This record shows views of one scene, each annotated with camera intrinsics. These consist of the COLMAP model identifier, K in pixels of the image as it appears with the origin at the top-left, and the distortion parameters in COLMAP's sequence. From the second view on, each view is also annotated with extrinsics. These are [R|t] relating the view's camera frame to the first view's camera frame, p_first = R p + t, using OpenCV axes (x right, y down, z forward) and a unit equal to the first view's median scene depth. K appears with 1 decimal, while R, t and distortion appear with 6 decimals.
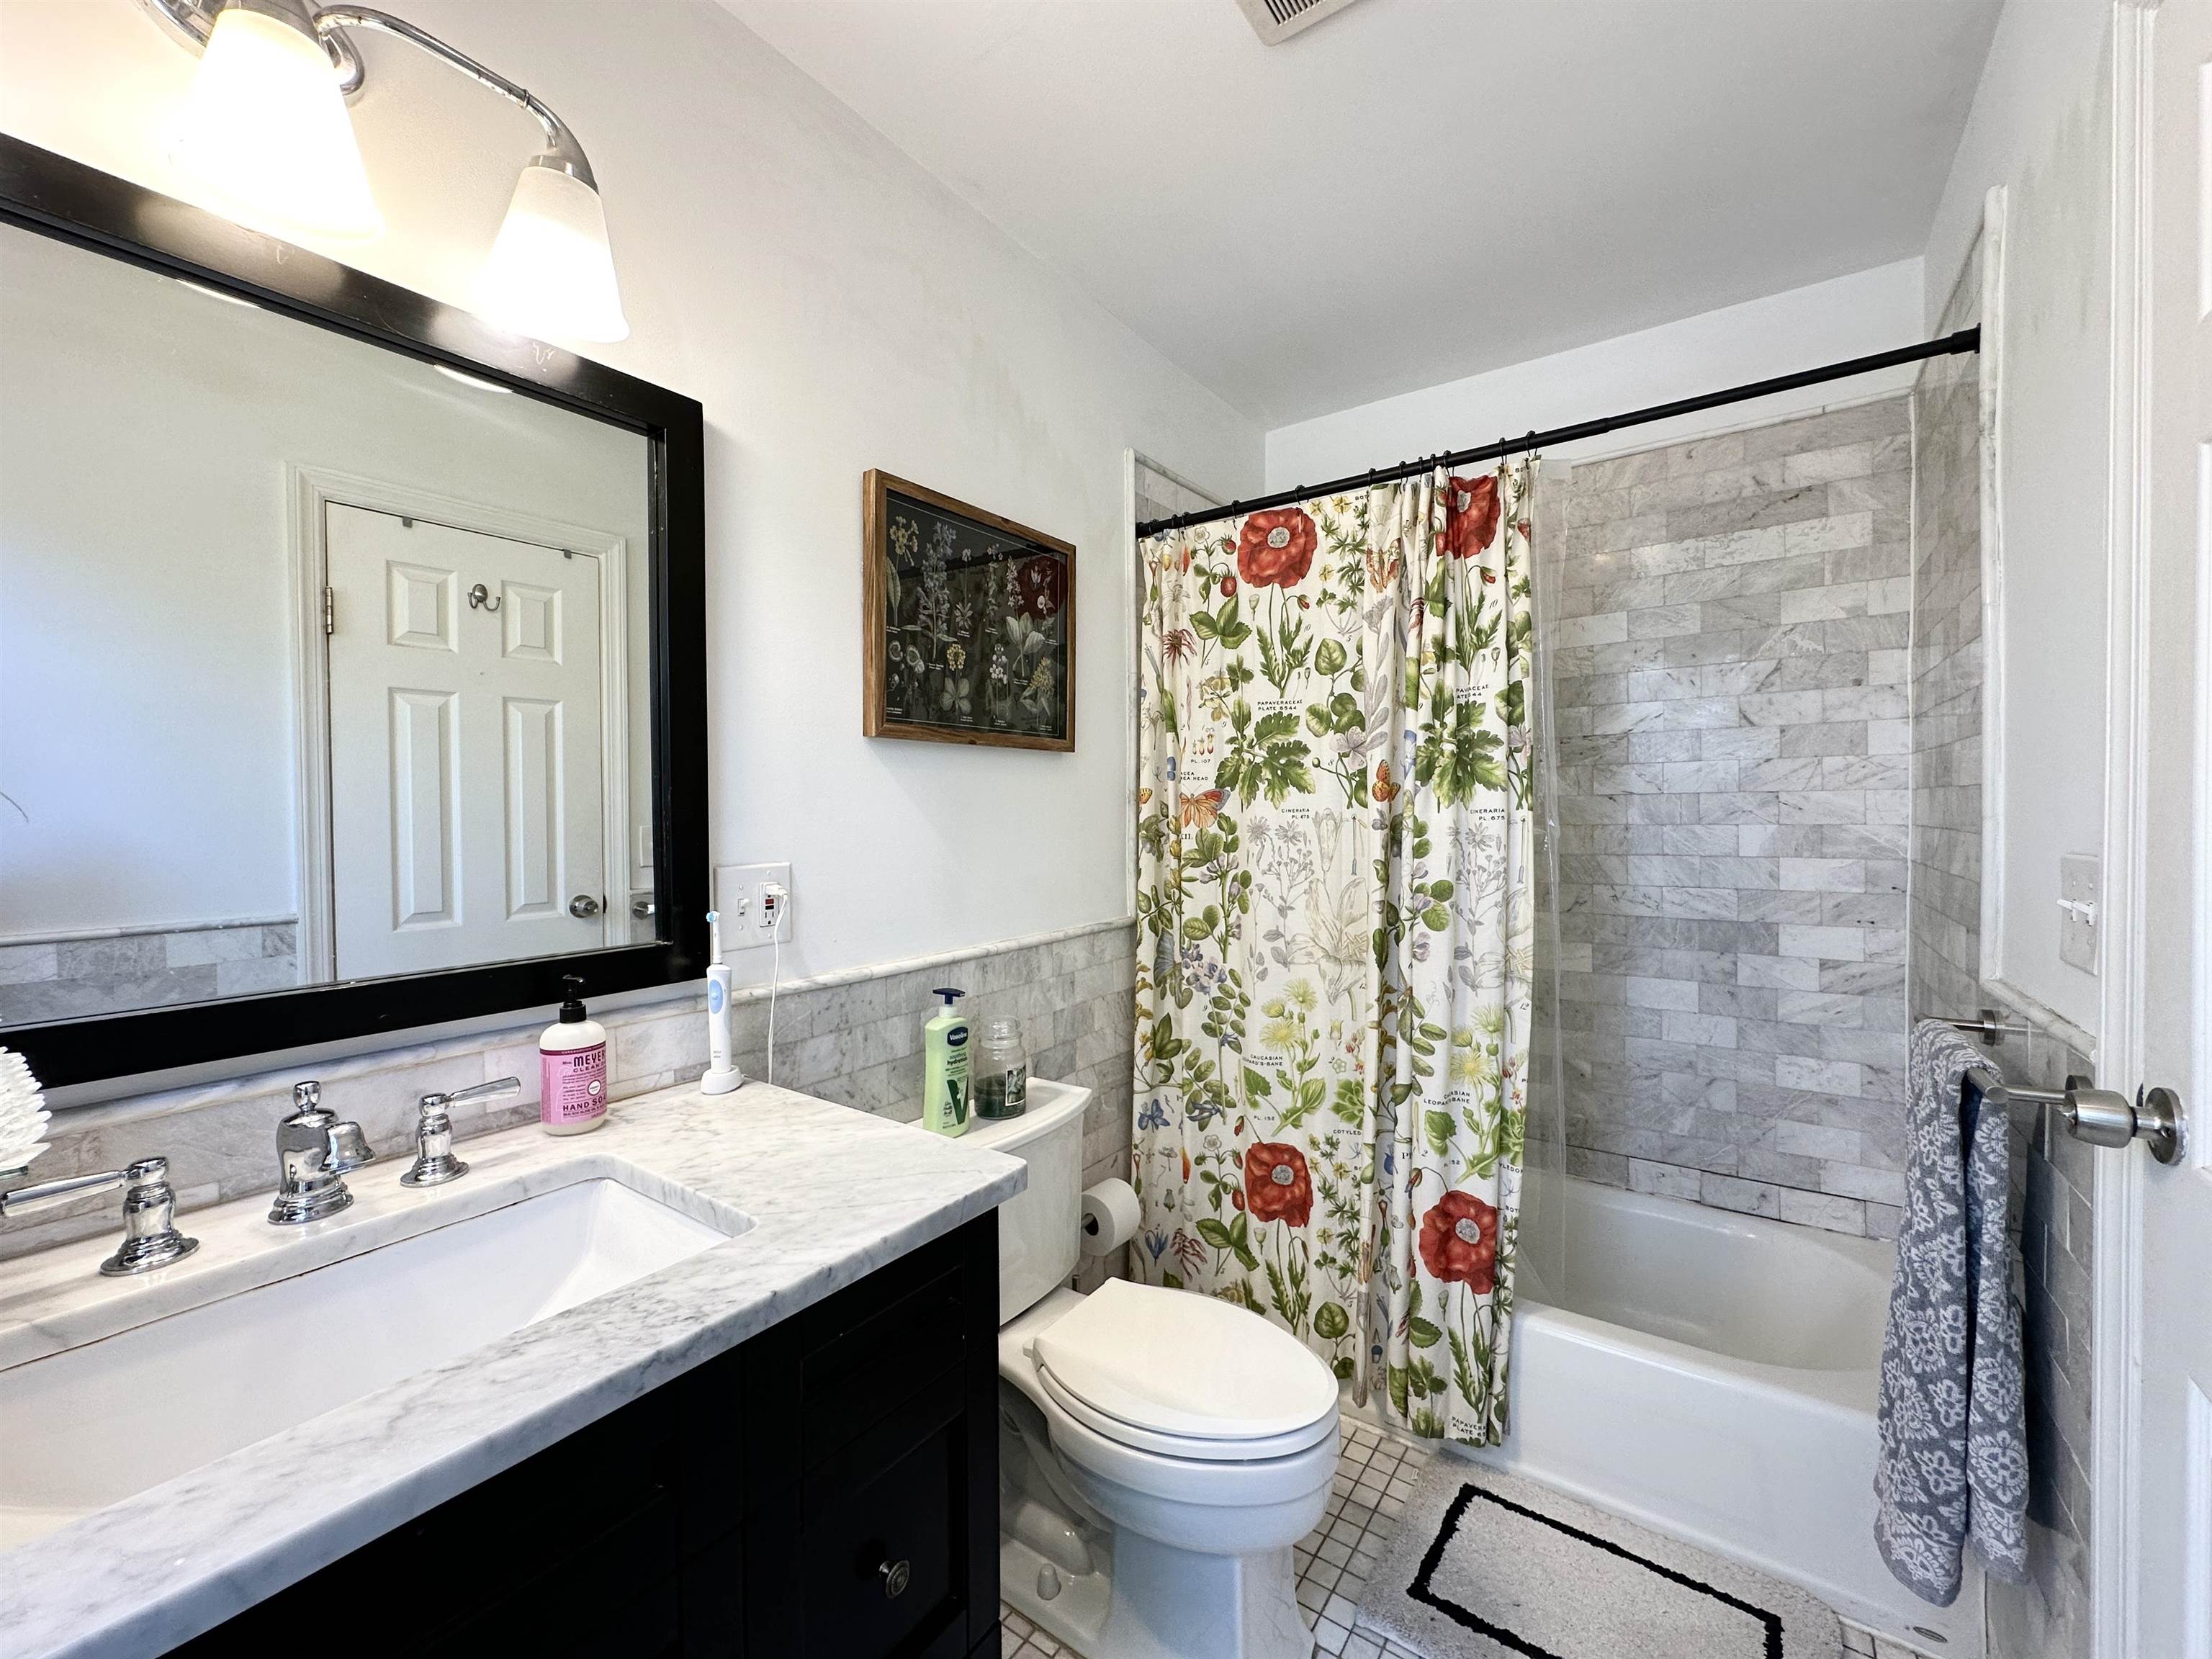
lens RADIAL K [[881.7, 0, 1114.4], [0, 881.7, 812.2], [0, 0, 1]] dist [-0.005263, 0.001278]
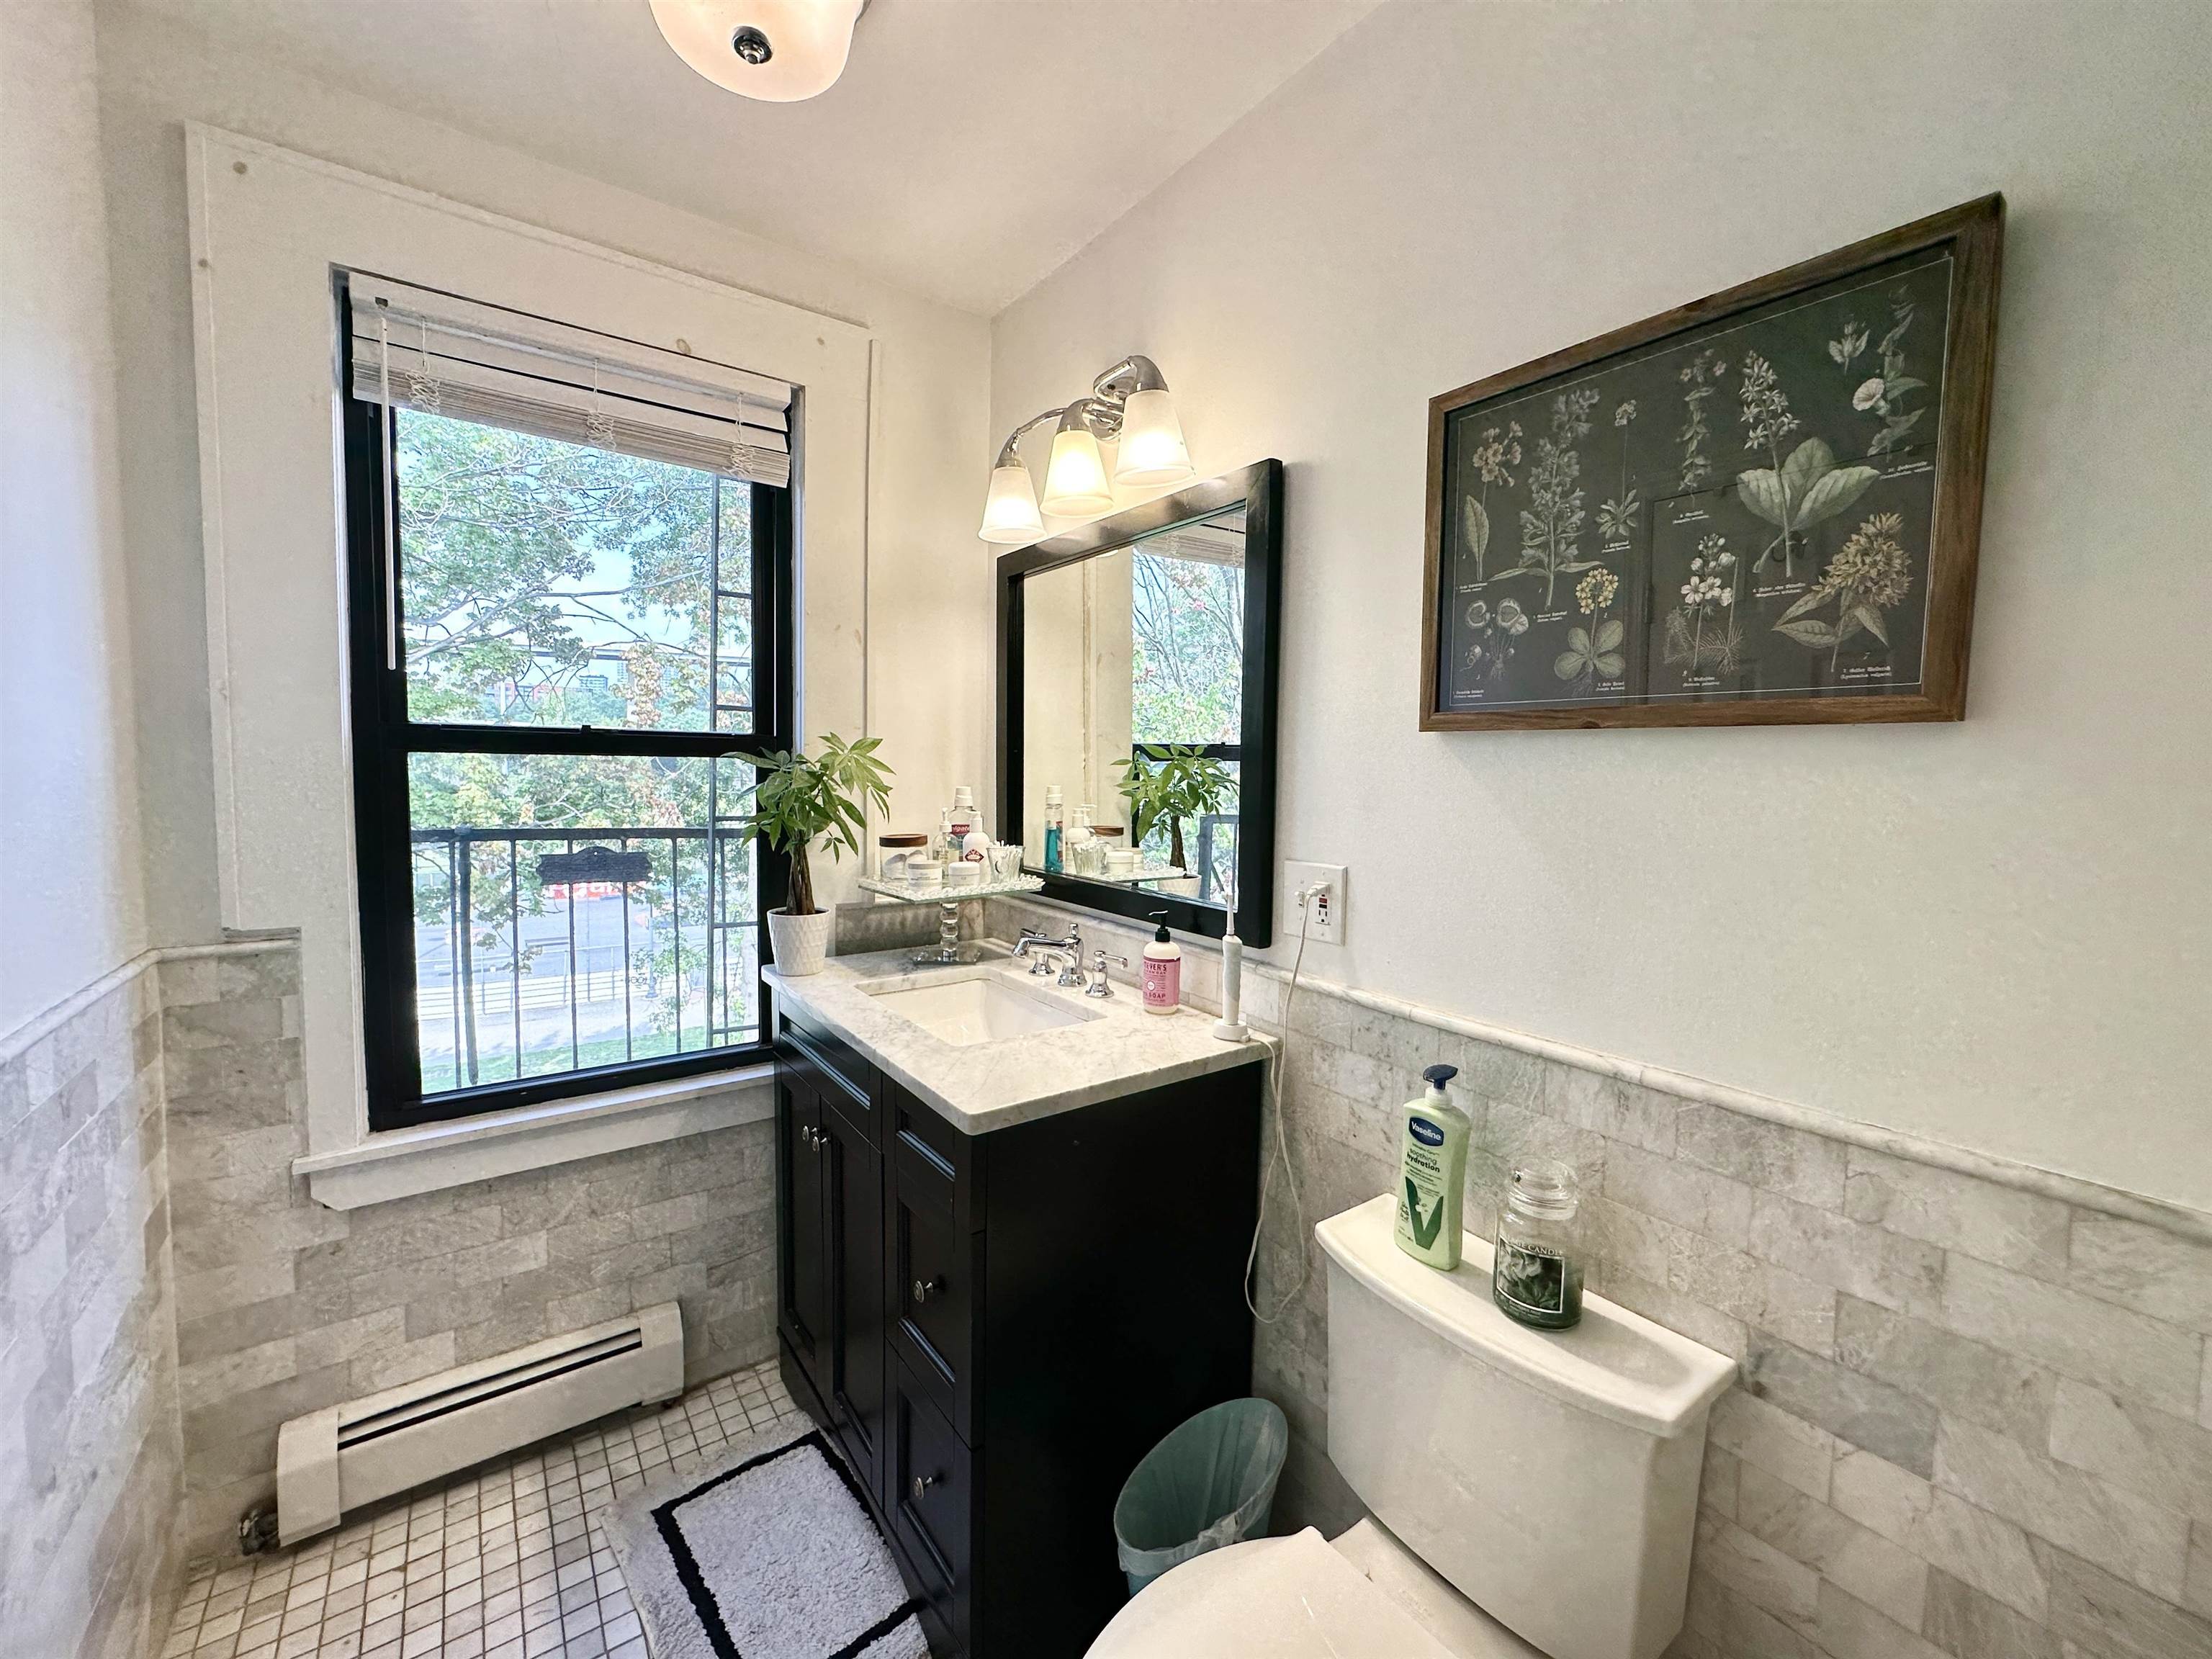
lens RADIAL K [[881.7, 0, 1116.3], [0, 881.7, 830.5], [0, 0, 1]] dist [-0.005263, 0.001278]
pose [[-0.321485, 0.063776, -0.944765, 0.533944], [-0.031221, 0.996473, 0.077891, -0.043152], [0.946400, 0.054537, -0.318360, 0.879500]]
